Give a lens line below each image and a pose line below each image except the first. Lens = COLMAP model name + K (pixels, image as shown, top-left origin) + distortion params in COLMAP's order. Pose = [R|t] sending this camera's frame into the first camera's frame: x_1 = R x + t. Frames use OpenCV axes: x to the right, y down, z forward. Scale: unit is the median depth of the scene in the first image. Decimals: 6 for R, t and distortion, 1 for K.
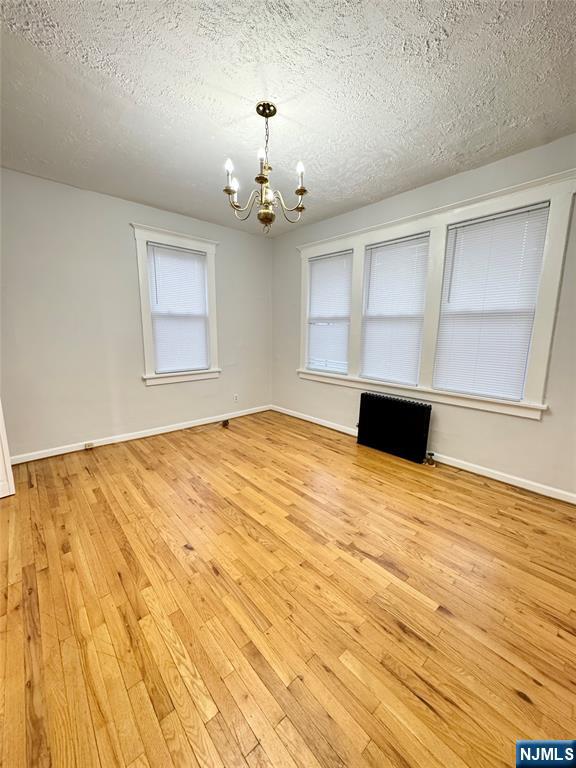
lens RADIAL K [[305.2, 0, 286.9], [0, 305.2, 379.1], [0, 0, 1]] dist [-0.003170, 0.001172]
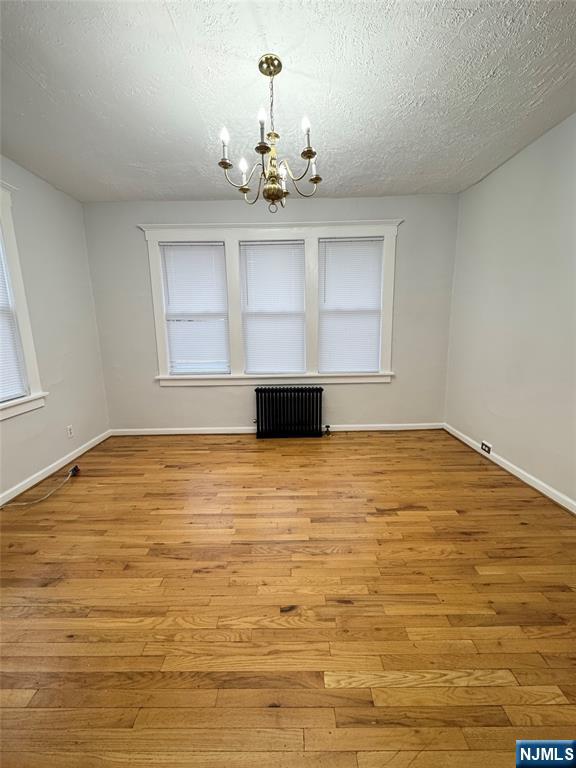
lens RADIAL K [[305.2, 0, 290.8], [0, 305.2, 379.0], [0, 0, 1]] dist [-0.003170, 0.001172]
pose [[0.665791, -0.145606, 0.731793, -0.576903], [0.142193, 0.987560, 0.067128, -0.051546], [-0.732464, 0.059363, 0.678213, 0.318827]]
